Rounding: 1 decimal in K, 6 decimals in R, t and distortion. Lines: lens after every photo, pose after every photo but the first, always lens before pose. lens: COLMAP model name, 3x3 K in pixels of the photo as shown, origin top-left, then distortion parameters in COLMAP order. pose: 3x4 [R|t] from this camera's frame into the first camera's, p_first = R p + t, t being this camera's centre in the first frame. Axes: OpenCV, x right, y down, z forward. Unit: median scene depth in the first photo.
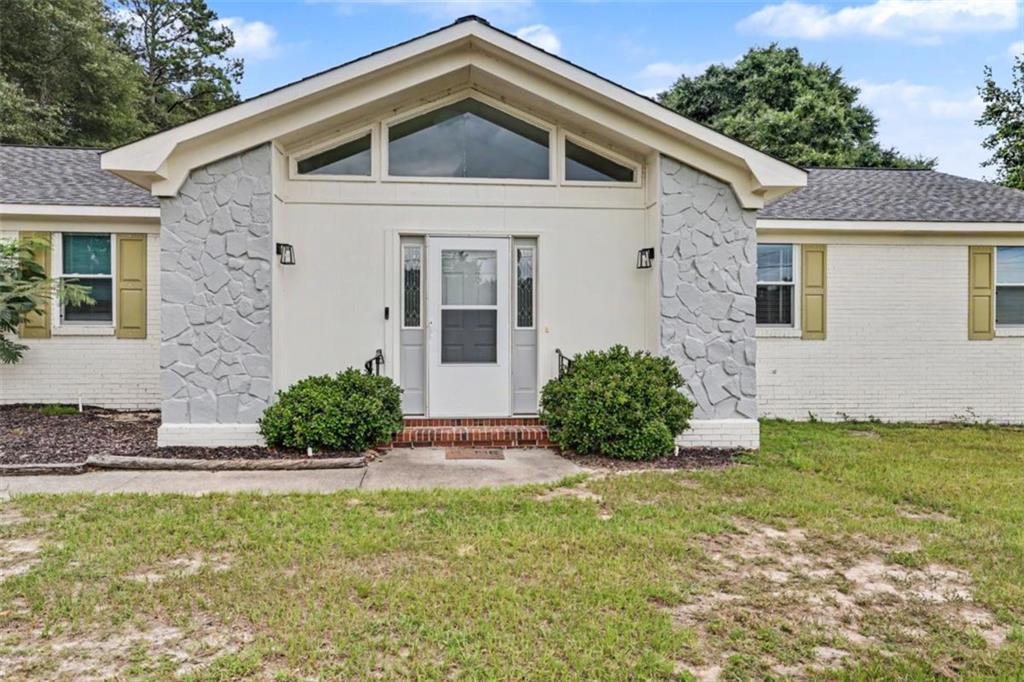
lens RADIAL K [[654.3, 0, 512.0], [0, 654.3, 341.0], [0, 0, 1]] dist [-0.008581, 0.025055]
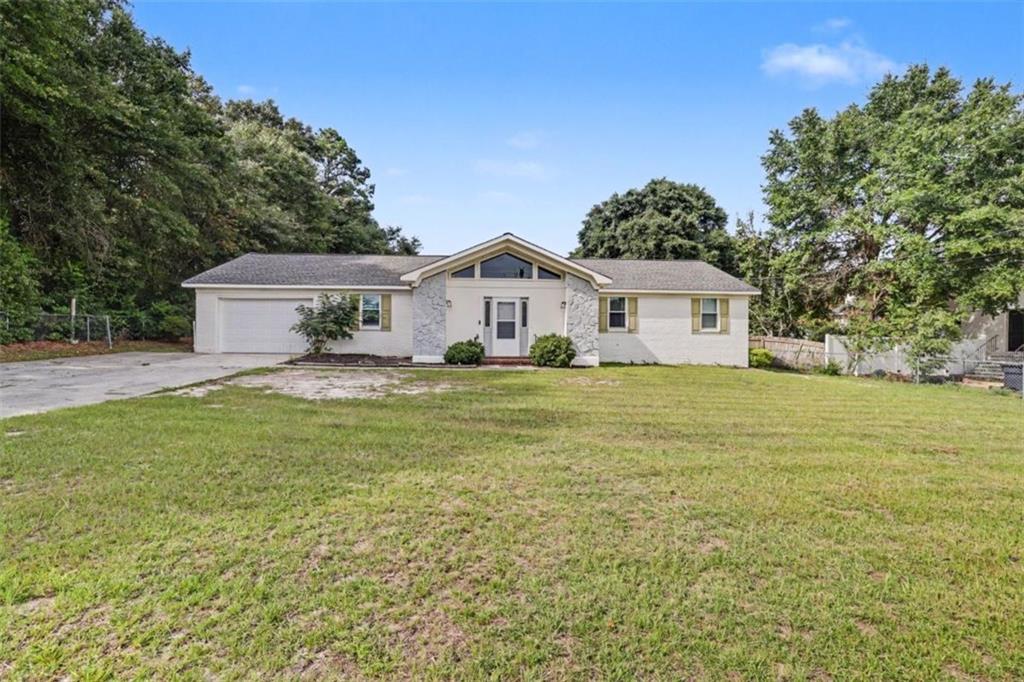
lens RADIAL K [[446.8, 0, 512.0], [0, 446.8, 341.0], [0, 0, 1]] dist [-0.051131, 0.018509]
pose [[0.999759, 0.004078, -0.021557, 0.007749], [-0.004169, 0.999983, -0.004179, 0.053280], [0.021540, 0.004267, 0.999759, -1.107980]]
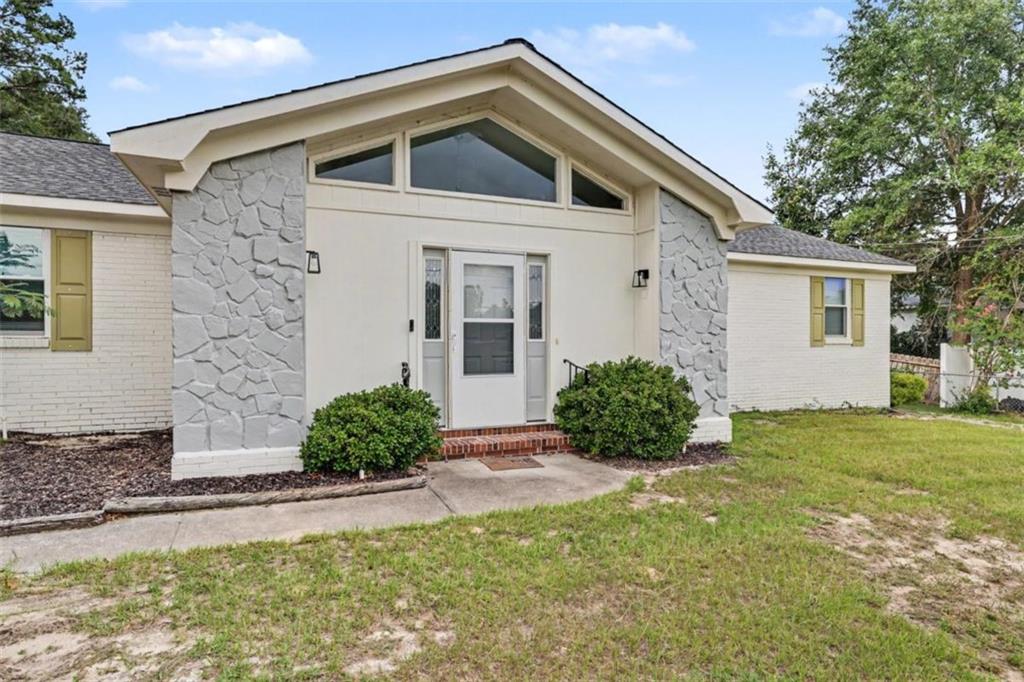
lens RADIAL K [[557.8, 0, 512.0], [0, 557.8, 341.0], [0, 0, 1]] dist [-0.028892, 0.026093]
pose [[0.952951, -0.002267, 0.303117, -0.300592], [0.002784, 0.999995, -0.001275, -0.017716], [-0.303113, 0.002059, 0.952953, 0.151751]]
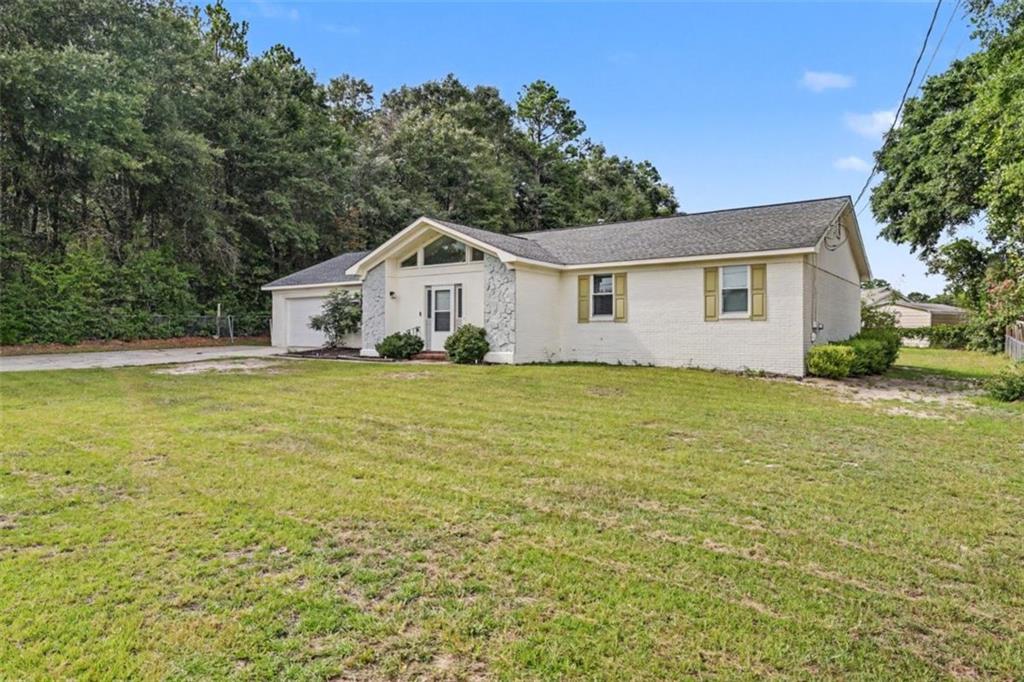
lens RADIAL K [[654.3, 0, 512.0], [0, 654.3, 341.0], [0, 0, 1]] dist [-0.008581, 0.025055]
pose [[0.754078, 0.002872, -0.656778, 1.978288], [-0.007420, 0.999964, -0.004146, 0.084259], [0.656743, 0.008000, 0.754072, -0.887097]]
